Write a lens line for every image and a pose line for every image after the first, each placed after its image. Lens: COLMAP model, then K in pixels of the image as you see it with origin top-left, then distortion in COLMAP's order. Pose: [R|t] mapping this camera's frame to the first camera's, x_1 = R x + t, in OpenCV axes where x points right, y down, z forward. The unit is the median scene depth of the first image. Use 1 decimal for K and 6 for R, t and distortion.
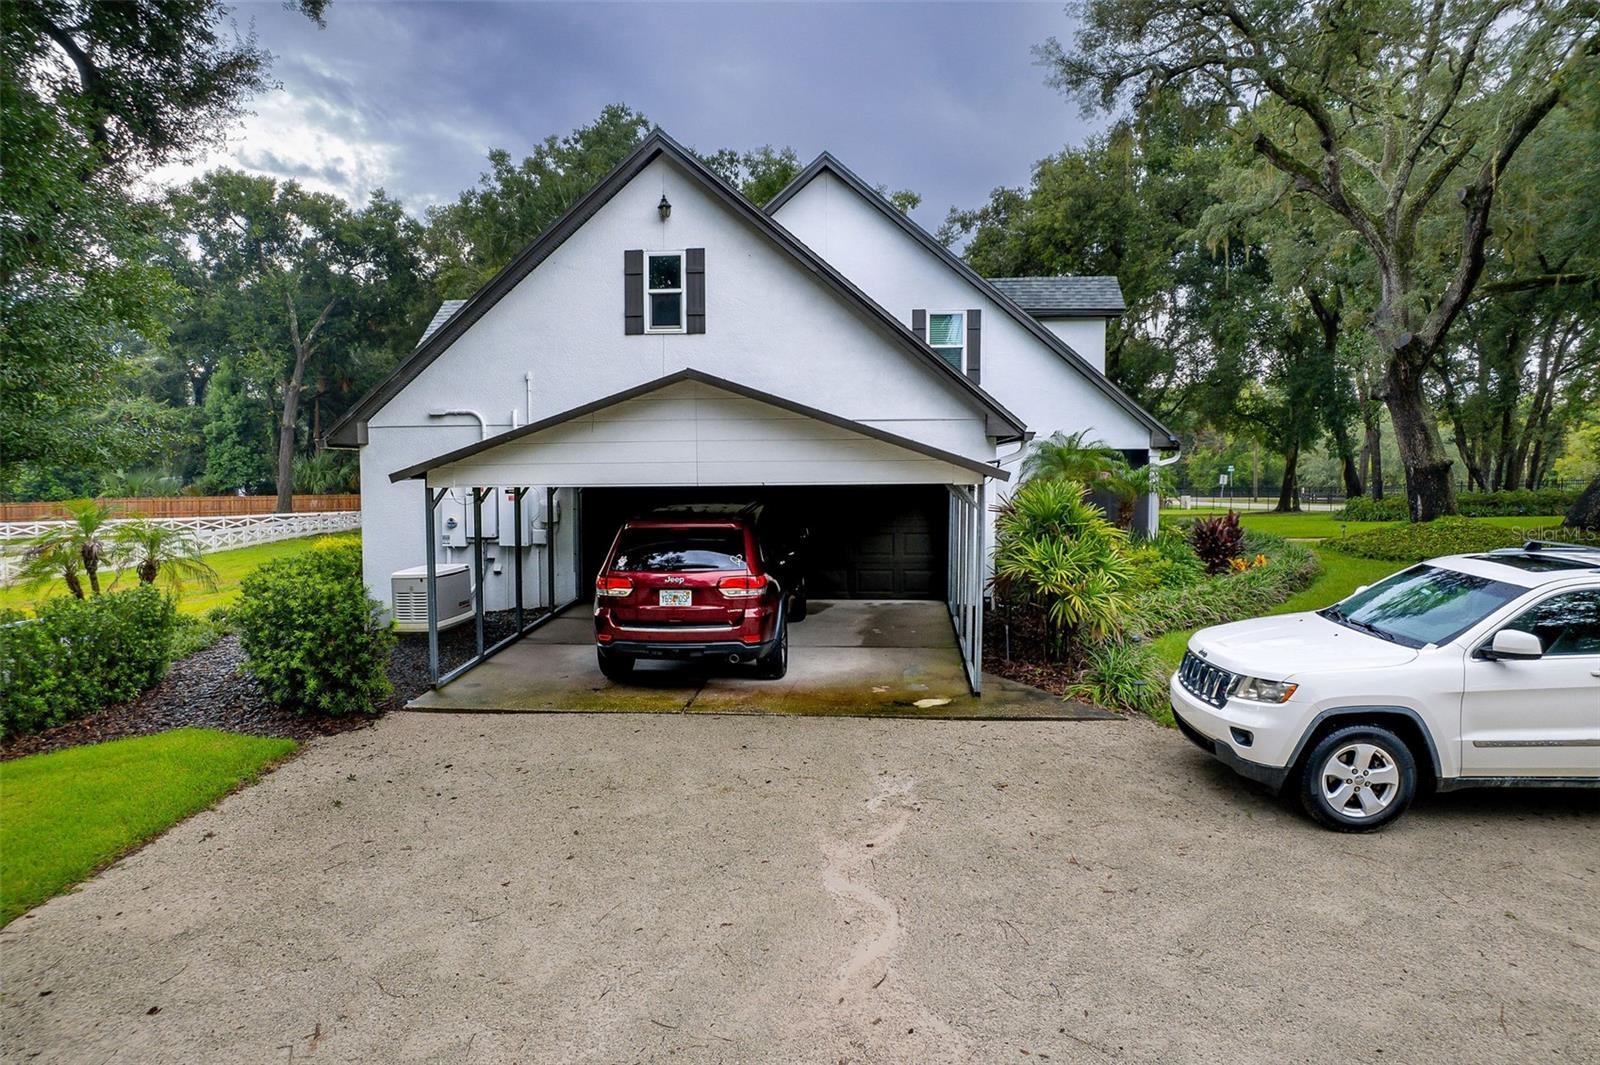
lens RADIAL K [[1028.0, 0, 800.9], [0, 1028.0, 528.4], [0, 0, 1]] dist [-0.075789, 0.069483]
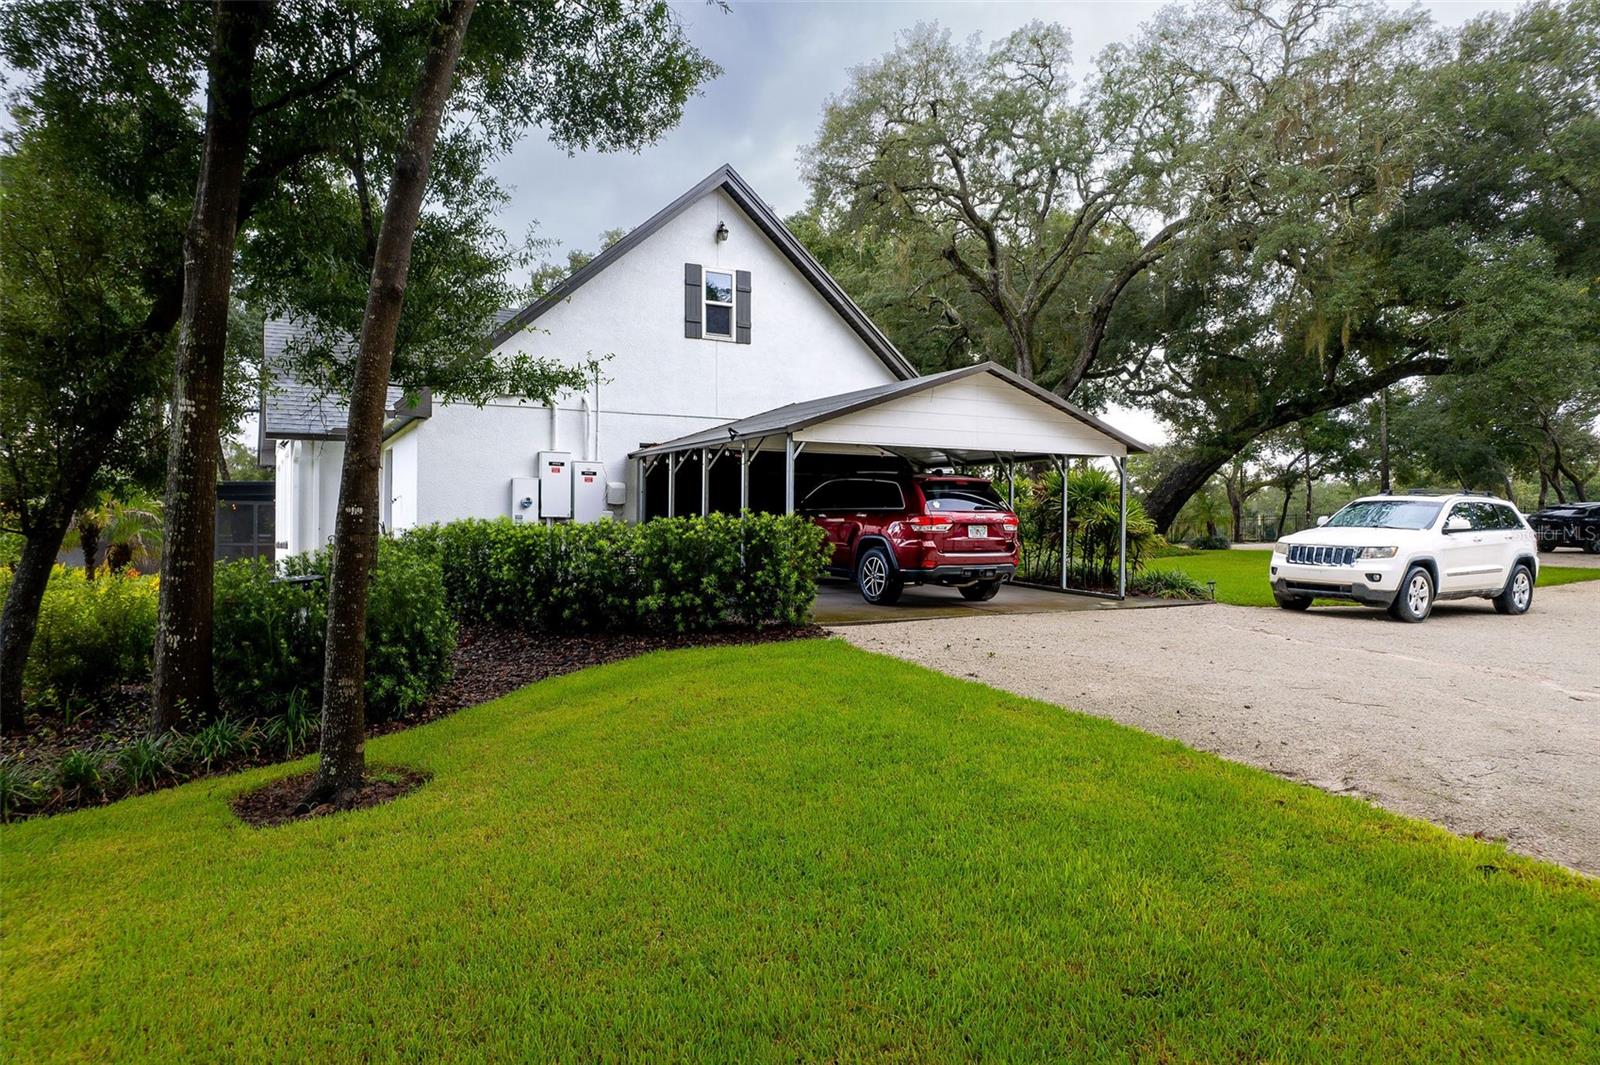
lens RADIAL K [[1028.0, 0, 800.8], [0, 1028.0, 529.6], [0, 0, 1]] dist [-0.075789, 0.069483]
pose [[0.821108, 0.006779, 0.570732, -0.708541], [0.033767, 0.997601, -0.060429, 0.091431], [-0.569773, 0.068890, 0.818910, 0.031285]]
